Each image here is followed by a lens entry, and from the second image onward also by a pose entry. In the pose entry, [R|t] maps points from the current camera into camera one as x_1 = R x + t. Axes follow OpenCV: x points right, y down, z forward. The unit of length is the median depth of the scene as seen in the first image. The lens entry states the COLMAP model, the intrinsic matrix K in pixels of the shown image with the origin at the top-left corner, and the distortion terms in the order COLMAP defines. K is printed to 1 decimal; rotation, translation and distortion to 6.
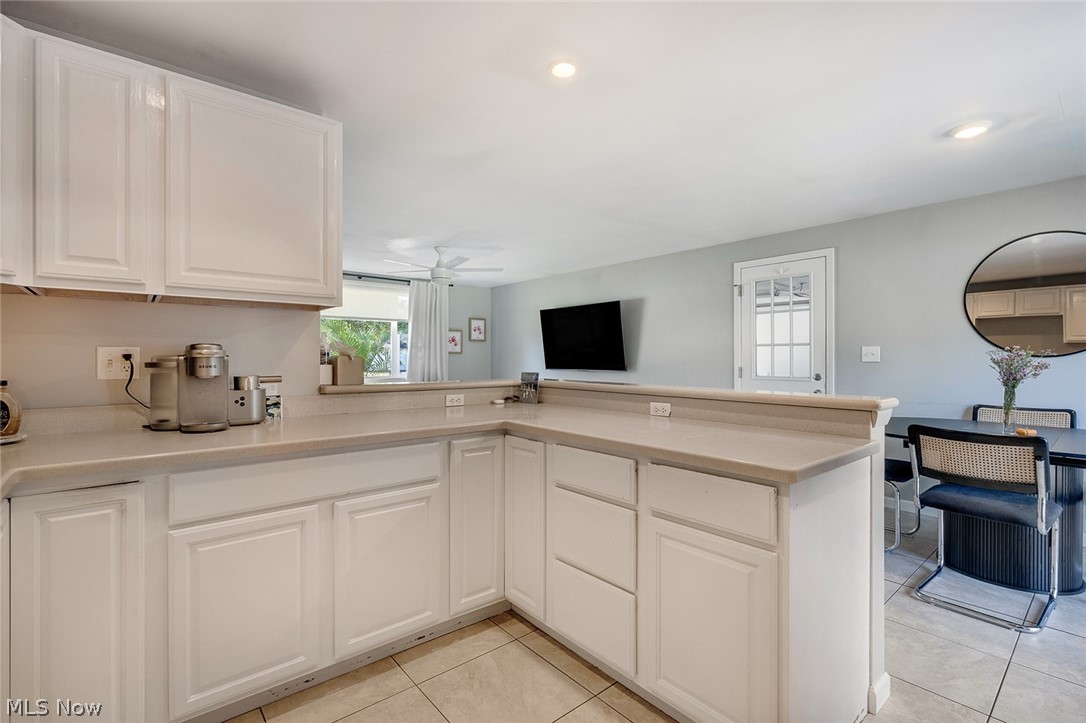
lens RADIAL K [[496.2, 0, 540.7], [0, 496.2, 357.7], [0, 0, 1]] dist [-0.001863, -0.000384]
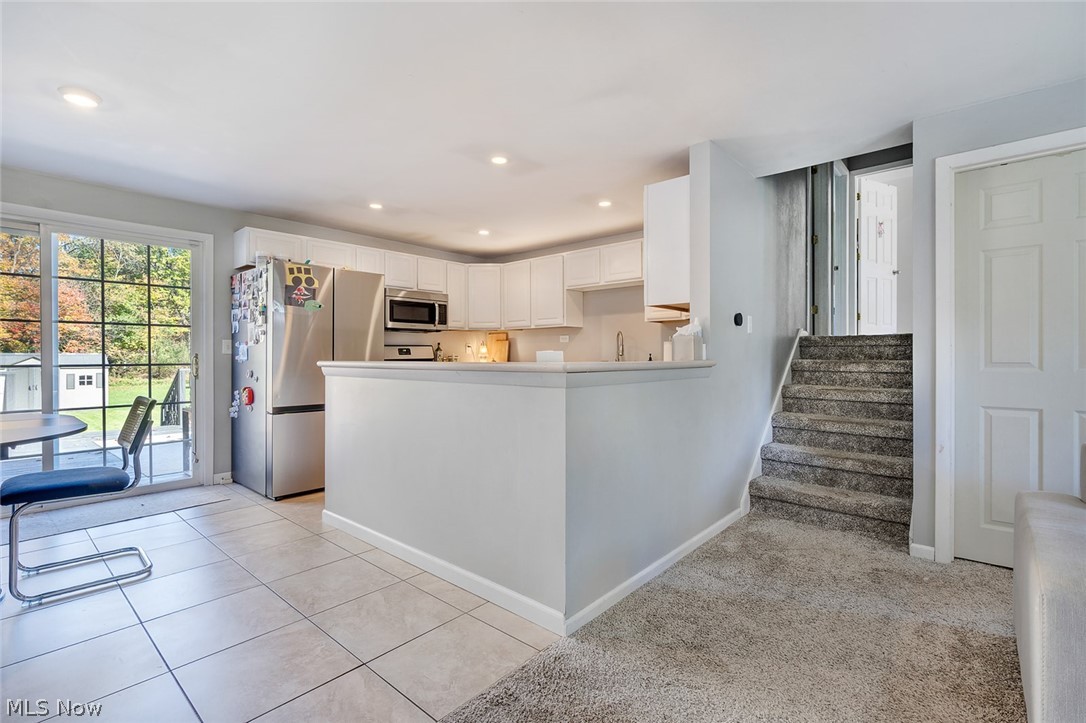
lens RADIAL K [[496.2, 0, 540.7], [0, 496.2, 357.7], [0, 0, 1]] dist [-0.001863, -0.000384]
pose [[-0.990080, 0.002327, -0.140483, 0.041004], [0.001464, 0.999979, 0.006248, 0.015870], [0.140495, 0.005981, -0.990063, 0.743201]]
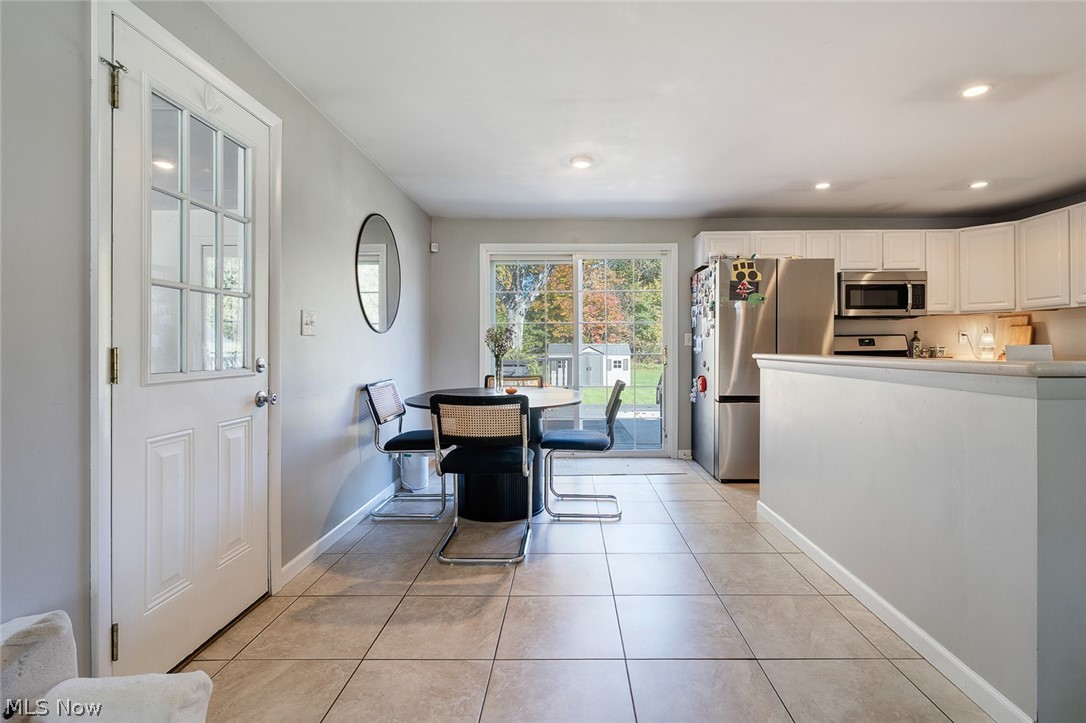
lens RADIAL K [[514.8, 0, 568.9], [0, 514.8, 345.9], [0, 0, 1]] dist [0.001831, 0.000220]
pose [[-0.761990, 0.002465, 0.647584, -0.002344], [0.004895, 0.999986, 0.001953, 0.012488], [-0.647570, 0.004658, -0.761992, 0.743131]]
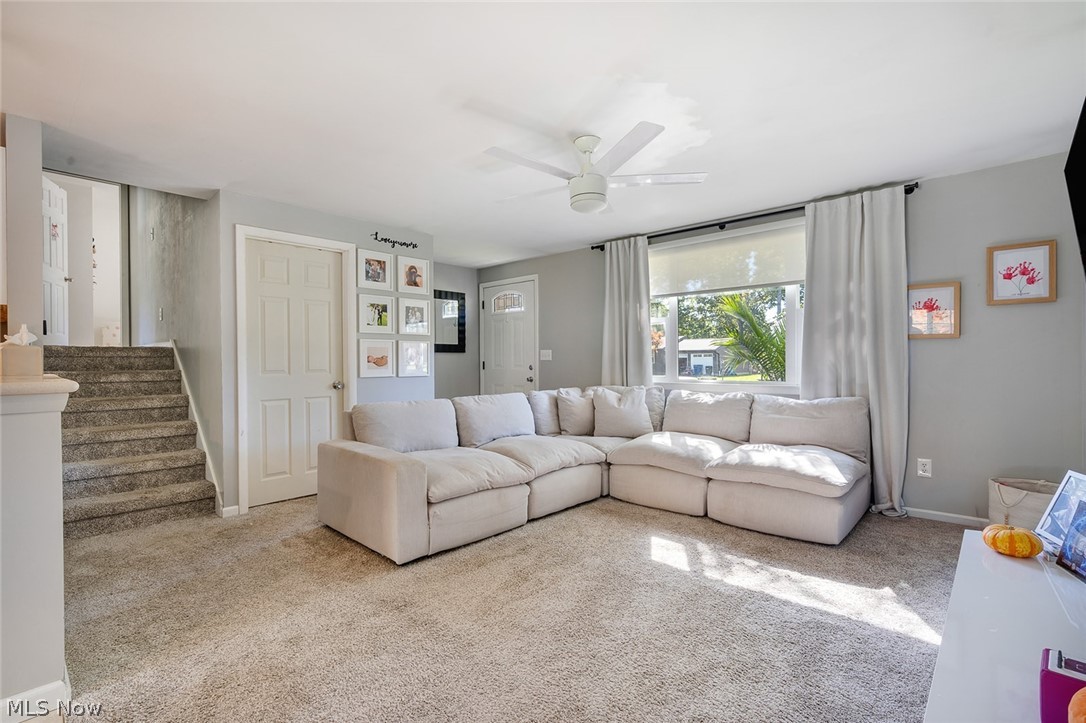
lens RADIAL K [[496.2, 0, 540.7], [0, 496.2, 357.7], [0, 0, 1]] dist [-0.001863, -0.000384]
pose [[0.112690, -0.002427, -0.993627, 0.244049], [0.002980, 0.999993, -0.002104, 0.009936], [0.993626, -0.002724, 0.112696, 0.671711]]
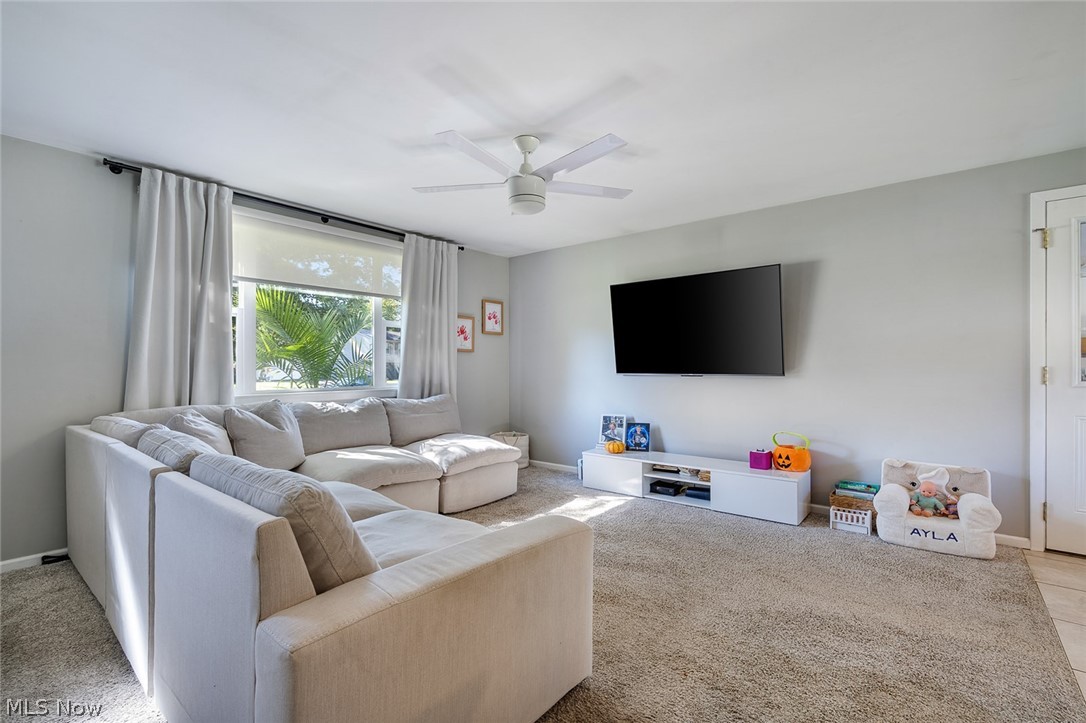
lens RADIAL K [[496.2, 0, 540.7], [0, 496.2, 357.7], [0, 0, 1]] dist [-0.001863, -0.000384]
pose [[0.984007, 0.002989, 0.178107, -0.210768], [0.000597, 0.999798, -0.020078, 0.014328], [-0.178131, 0.019863, 0.983806, 0.365216]]
